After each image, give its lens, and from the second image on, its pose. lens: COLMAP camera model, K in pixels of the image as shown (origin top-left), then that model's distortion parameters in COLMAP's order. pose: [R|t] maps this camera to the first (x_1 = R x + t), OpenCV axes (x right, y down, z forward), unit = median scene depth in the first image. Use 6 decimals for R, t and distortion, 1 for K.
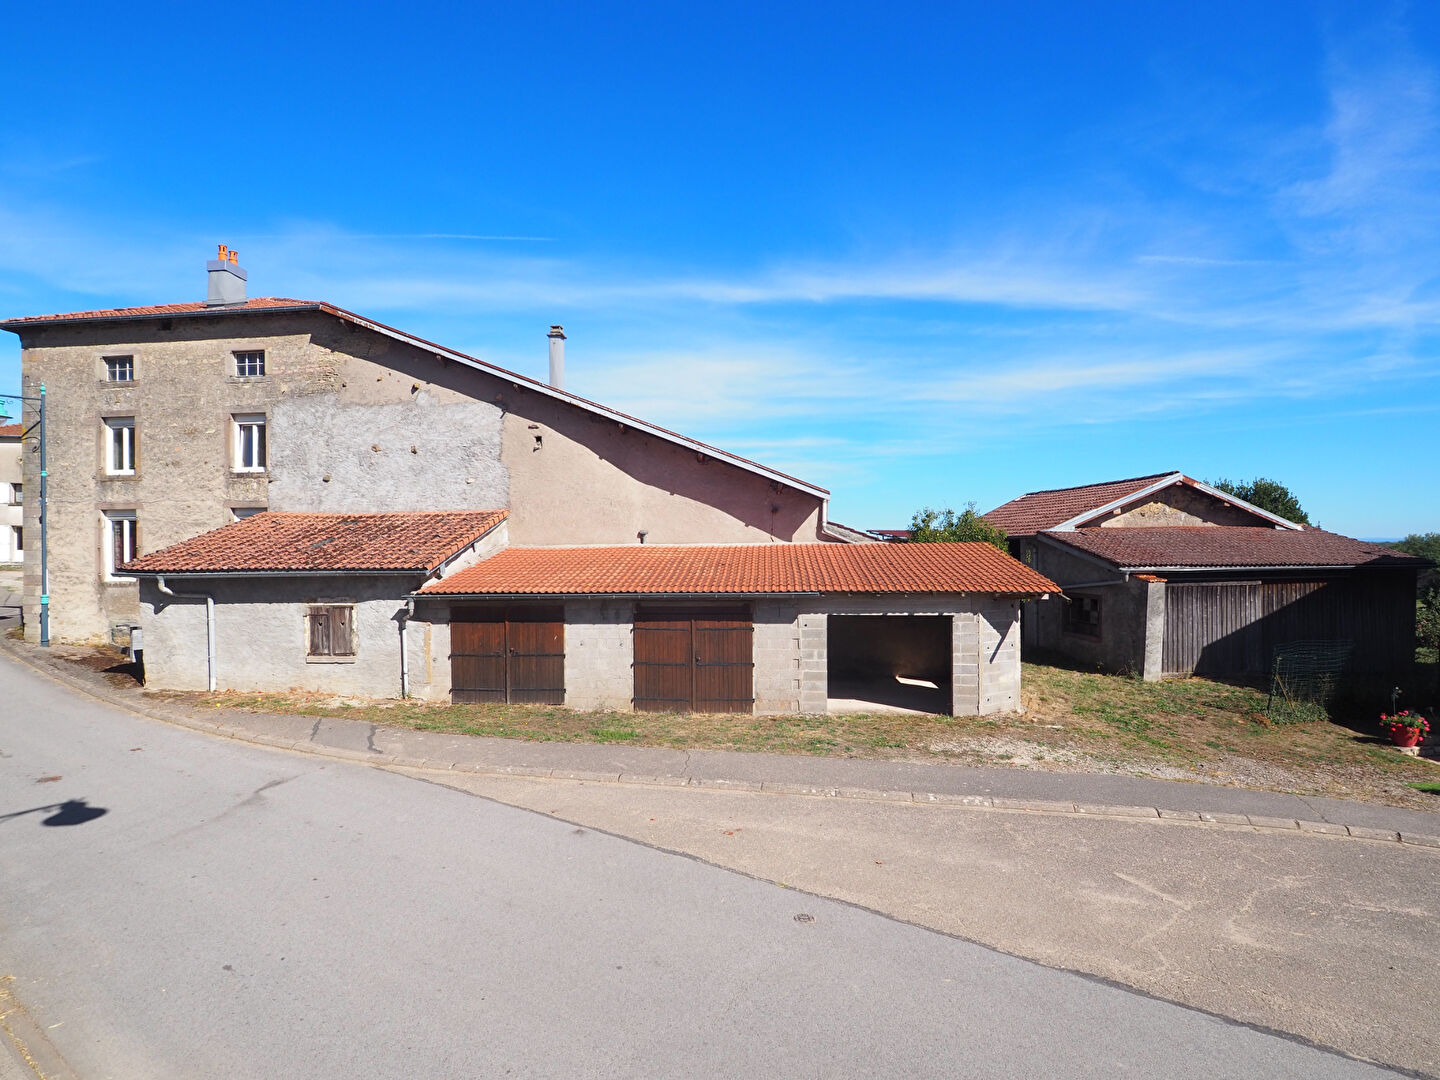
lens RADIAL K [[914.4, 0, 641.4], [0, 914.4, 542.0], [0, 0, 1]] dist [-0.003484, -0.001387]
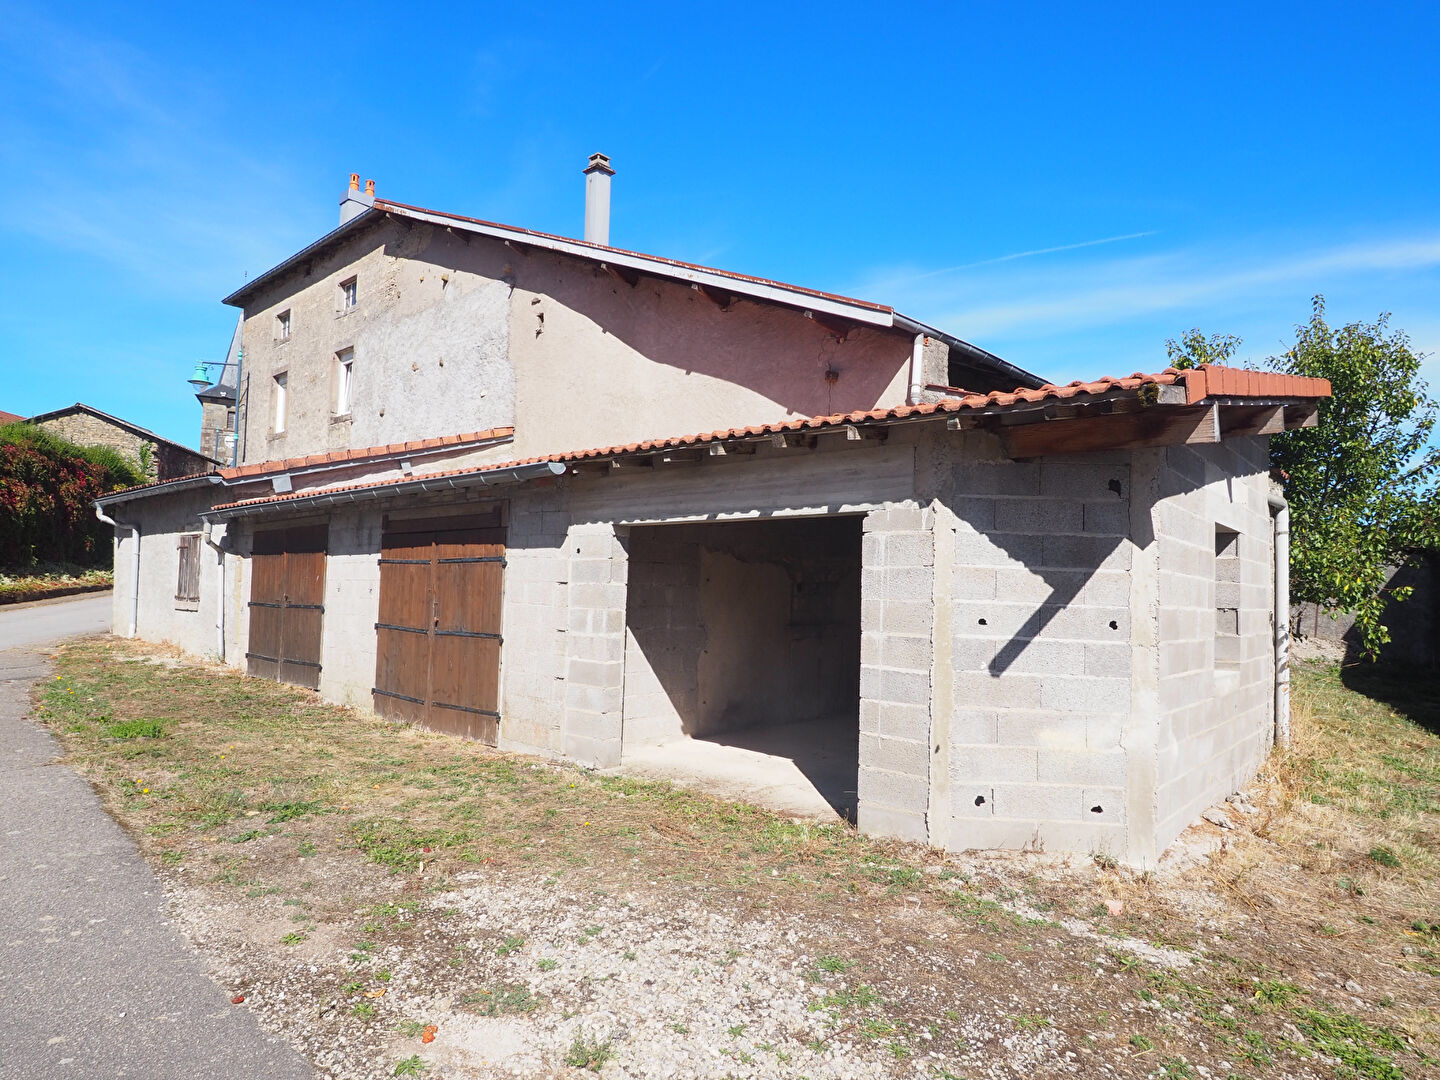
lens RADIAL K [[914.4, 0, 641.4], [0, 914.4, 542.0], [0, 0, 1]] dist [-0.003484, -0.001387]
pose [[0.782770, -0.001028, -0.622310, 0.440458], [-0.040519, 0.997793, -0.052615, 0.101920], [0.620990, 0.066401, 0.781001, 0.647476]]
